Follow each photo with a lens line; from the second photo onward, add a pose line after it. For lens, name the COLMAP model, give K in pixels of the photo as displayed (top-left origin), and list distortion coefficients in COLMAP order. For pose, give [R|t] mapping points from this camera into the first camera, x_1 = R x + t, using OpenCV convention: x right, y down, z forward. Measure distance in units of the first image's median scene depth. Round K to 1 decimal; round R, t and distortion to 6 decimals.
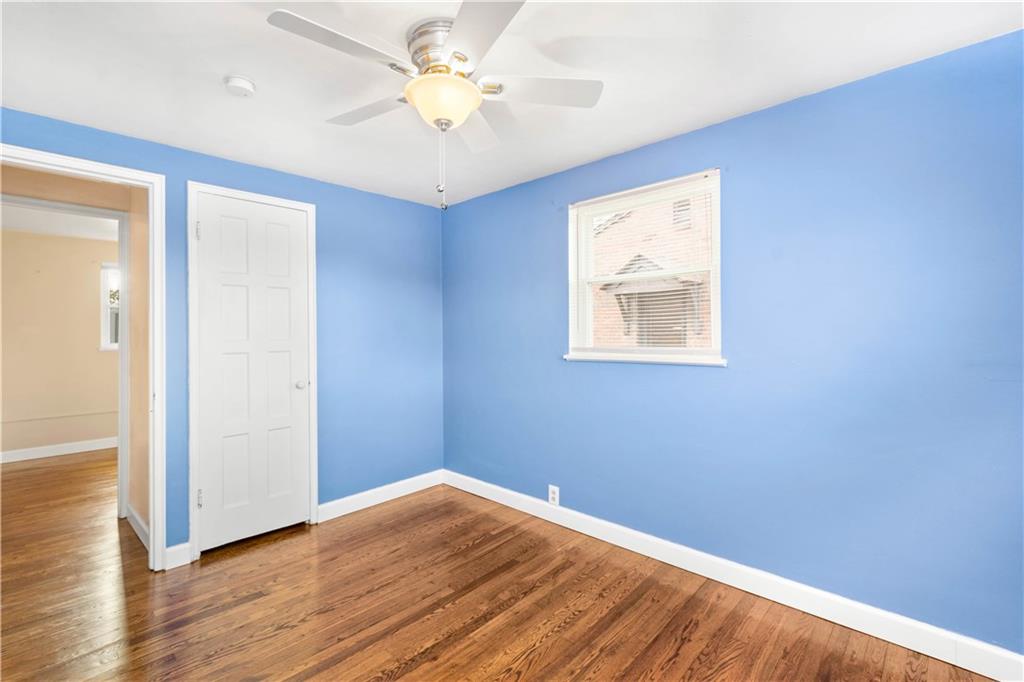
lens RADIAL K [[454.1, 0, 512.2], [0, 454.1, 334.8], [0, 0, 1]] dist [0.003474, -0.001339]
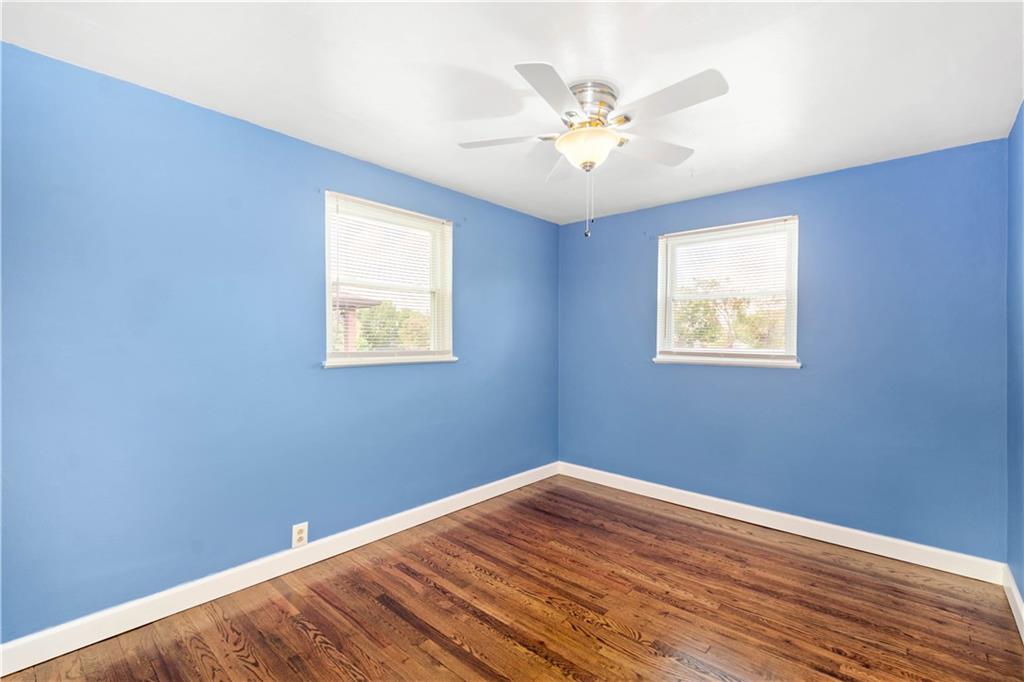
lens RADIAL K [[454.1, 0, 486.4], [0, 454.1, 344.8], [0, 0, 1]] dist [0.003474, -0.001339]
pose [[0.006639, -0.006988, 0.999954, -0.976422], [-0.003069, 0.999971, 0.007009, 0.005923], [-0.999973, -0.003115, 0.006617, 0.892736]]
